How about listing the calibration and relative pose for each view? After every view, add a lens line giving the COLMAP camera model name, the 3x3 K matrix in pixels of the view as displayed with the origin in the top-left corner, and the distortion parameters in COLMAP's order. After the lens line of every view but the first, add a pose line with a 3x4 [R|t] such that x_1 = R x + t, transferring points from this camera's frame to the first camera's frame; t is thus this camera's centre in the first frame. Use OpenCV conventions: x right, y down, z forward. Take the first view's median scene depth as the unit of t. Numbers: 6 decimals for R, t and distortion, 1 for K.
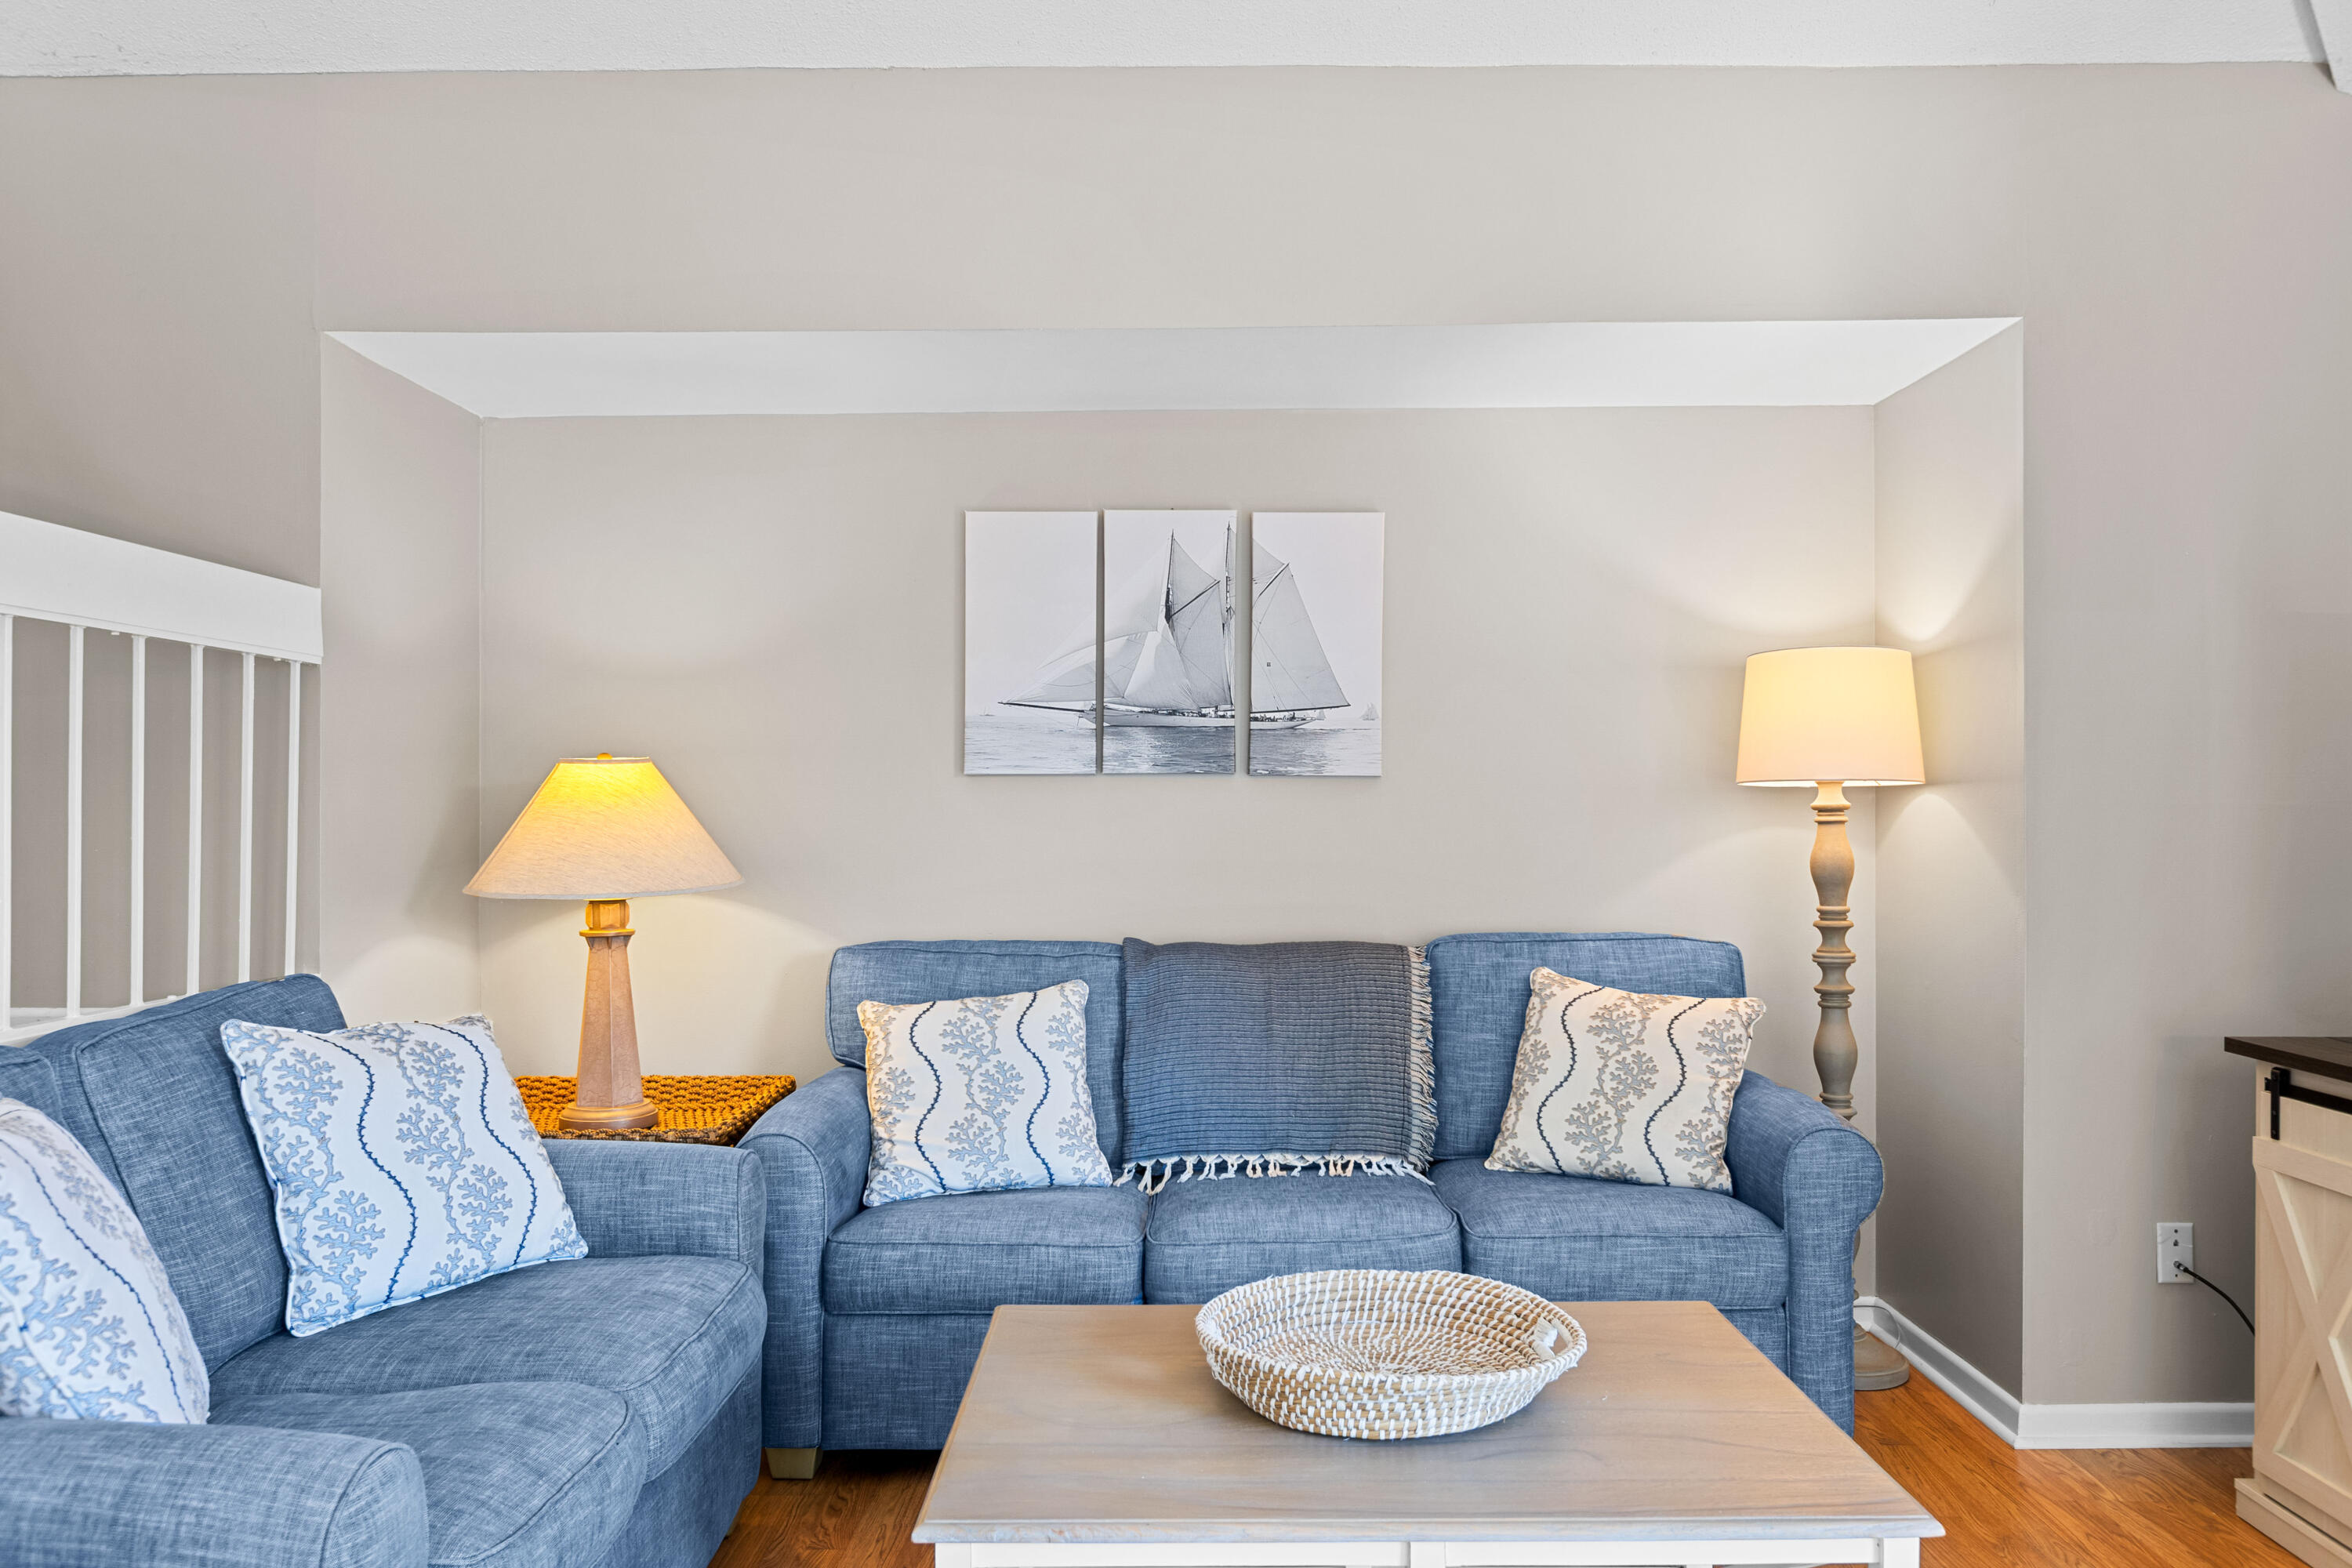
lens RADIAL K [[1696.5, 0, 1175.3], [0, 1696.5, 796.6], [0, 0, 1]] dist [0.002484, -0.005387]
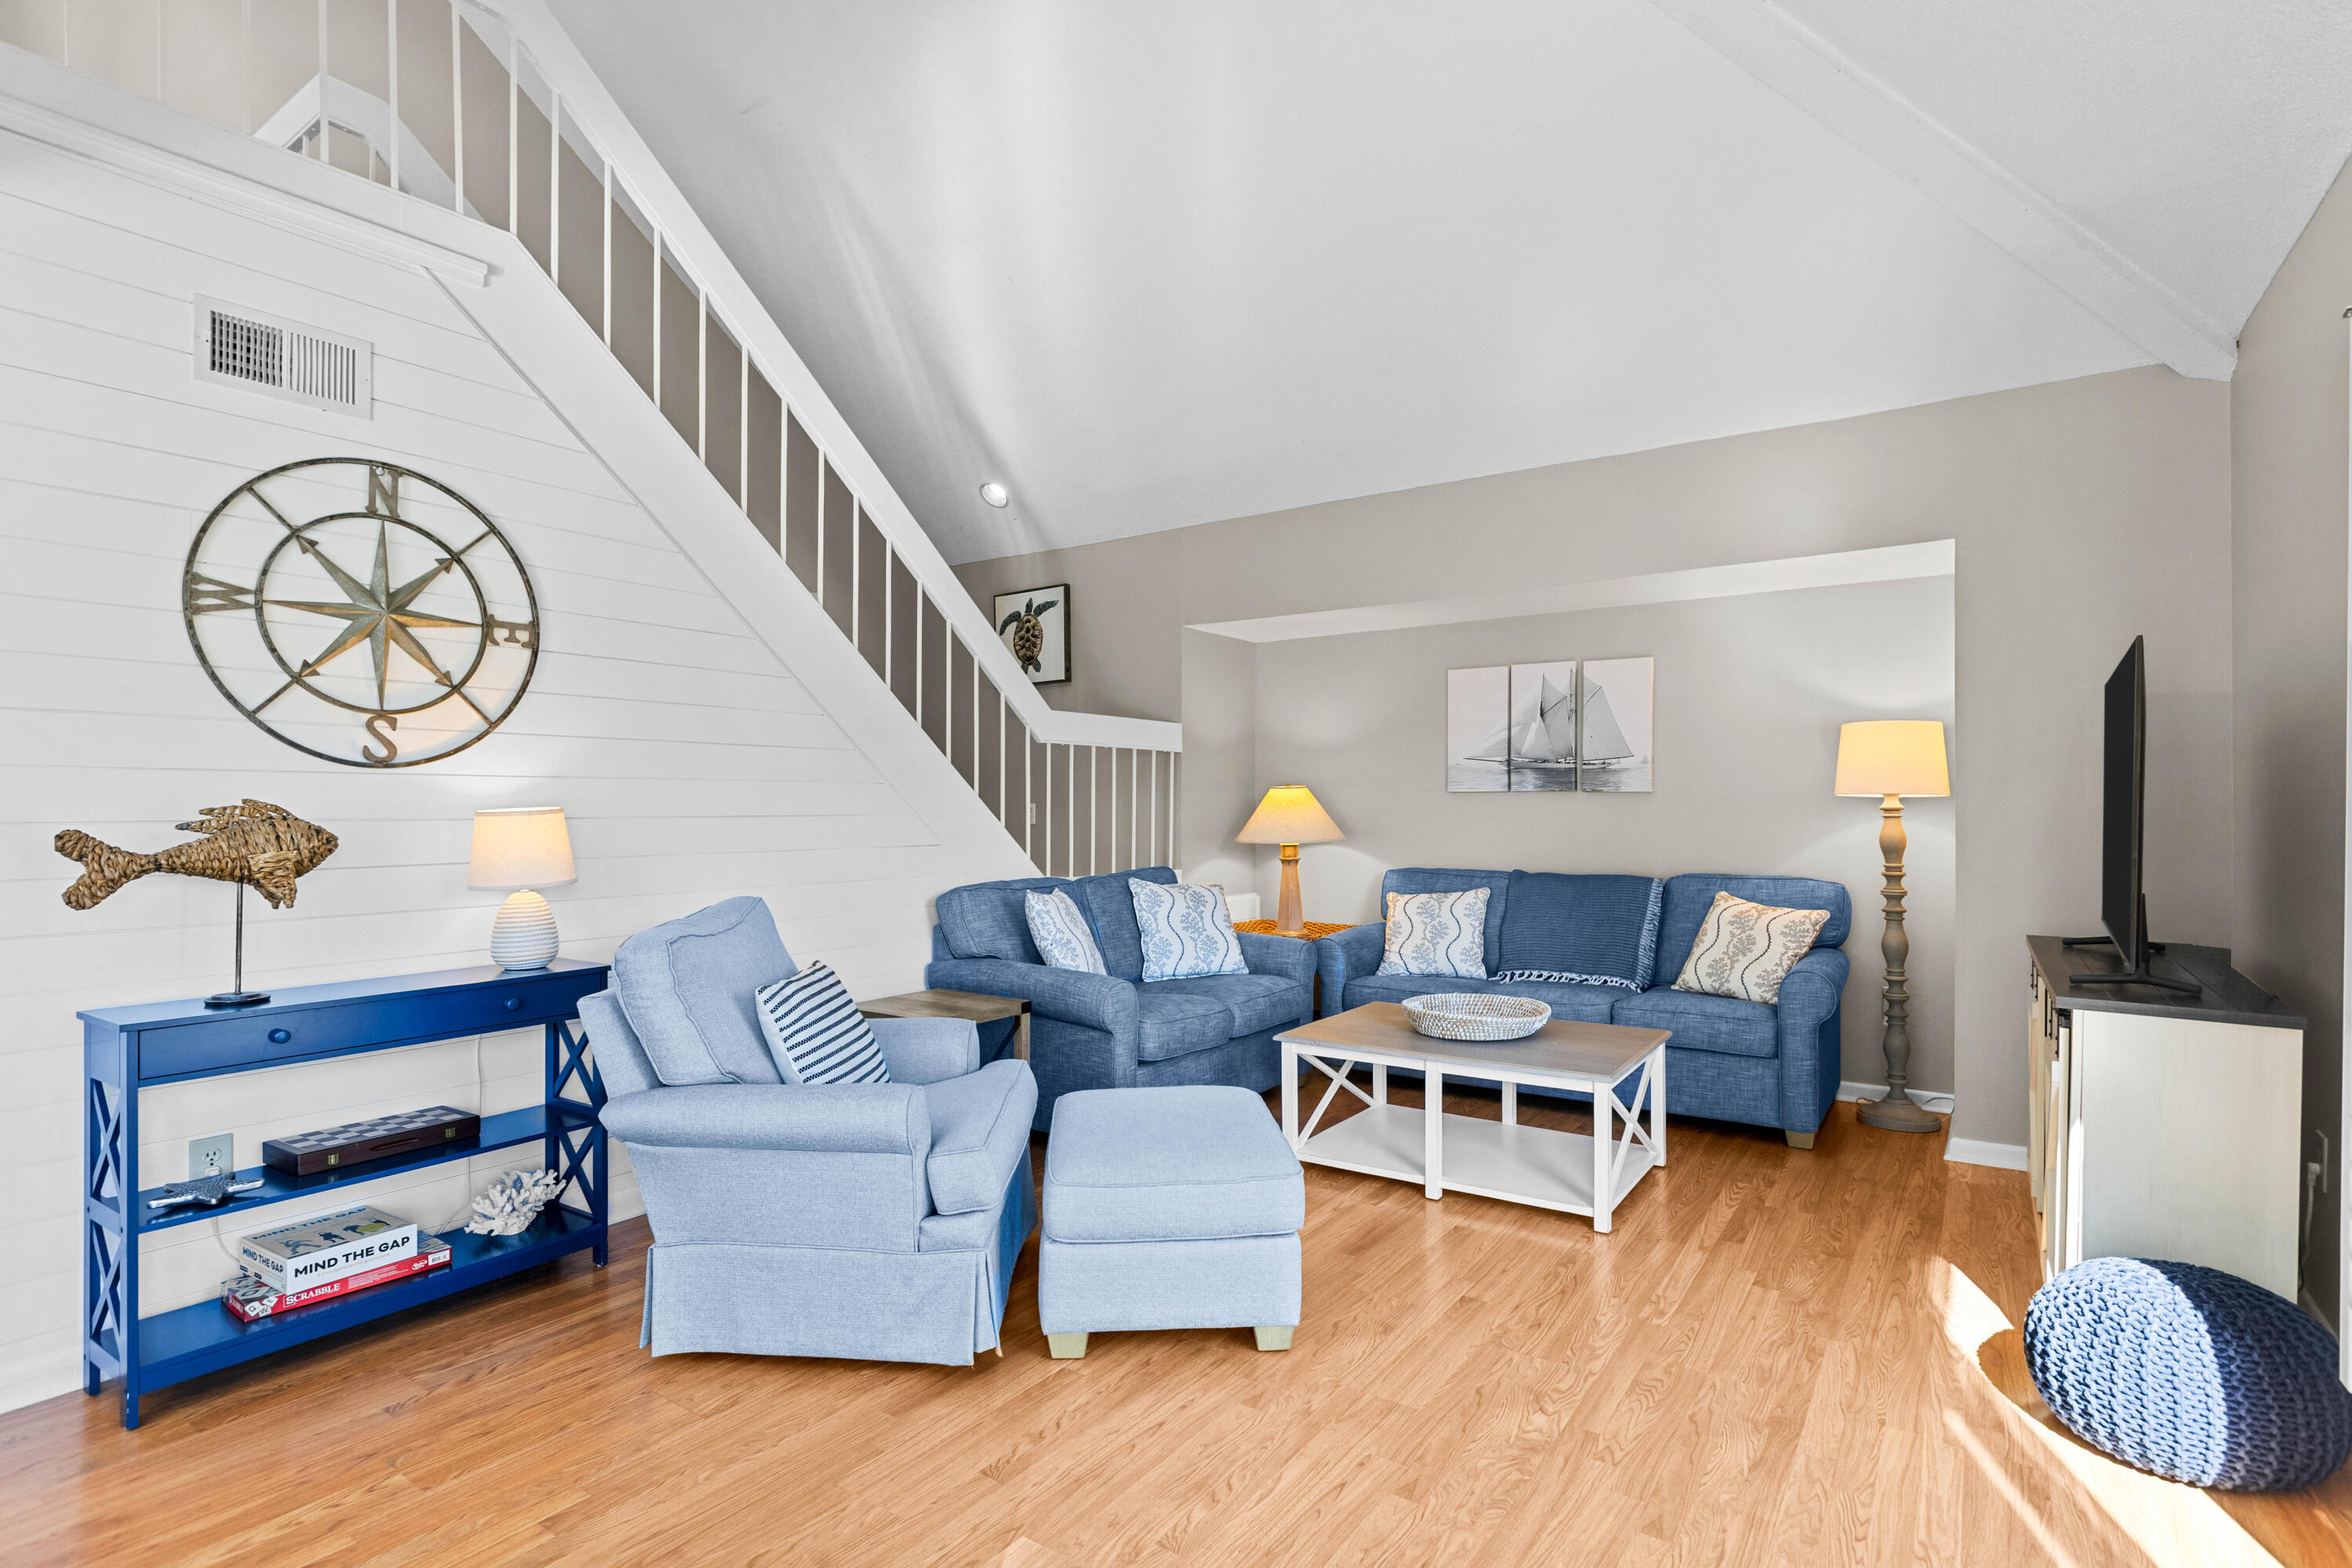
lens RADIAL K [[1132.2, 0, 1177.9], [0, 1132.2, 795.0], [0, 0, 1]] dist [0.000471, -0.000748]
pose [[0.826744, -0.003097, -0.562570, 0.441423], [0.000978, 0.999991, -0.004068, -0.004029], [0.562577, 0.002813, 0.826740, -0.420987]]
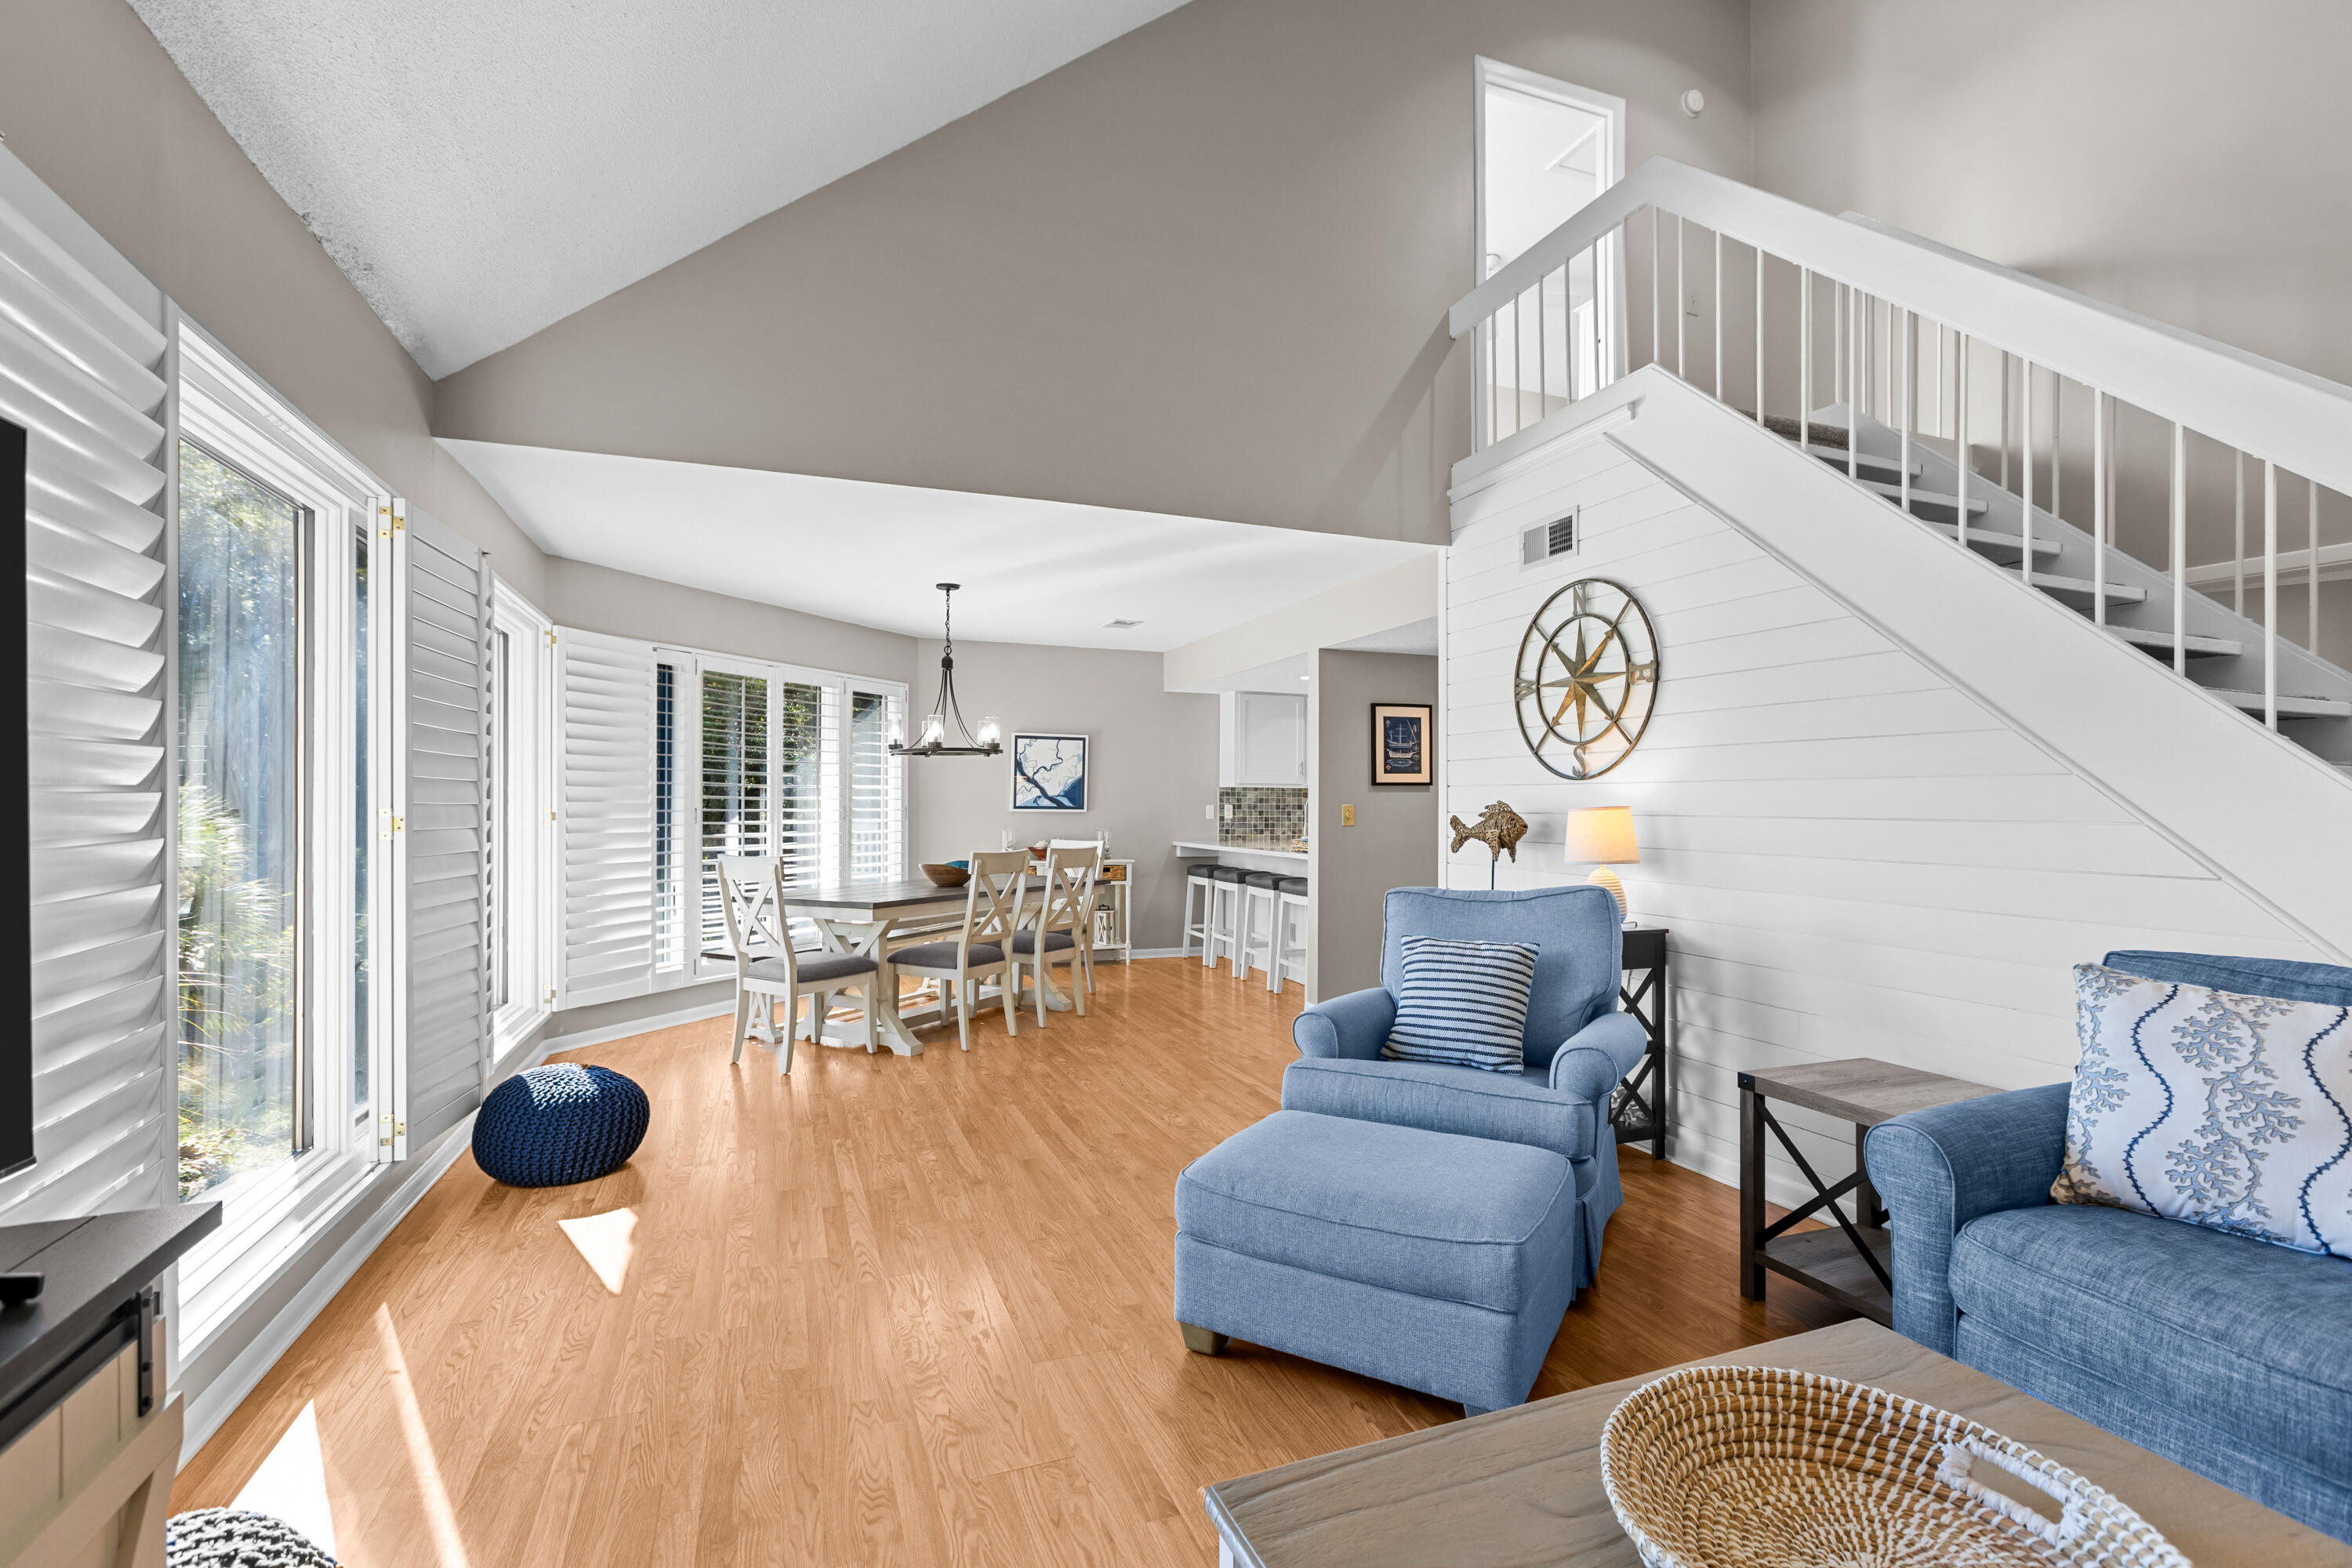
lens RADIAL K [[1045.1, 0, 1162.7], [0, 1045.1, 765.8], [0, 0, 1]] dist [0.000582, 0.000252]
pose [[-0.932925, -0.015728, -0.359727, 0.354354], [-0.002356, 0.999291, -0.037579, 0.001115], [0.360062, -0.034211, -0.932301, 0.797963]]
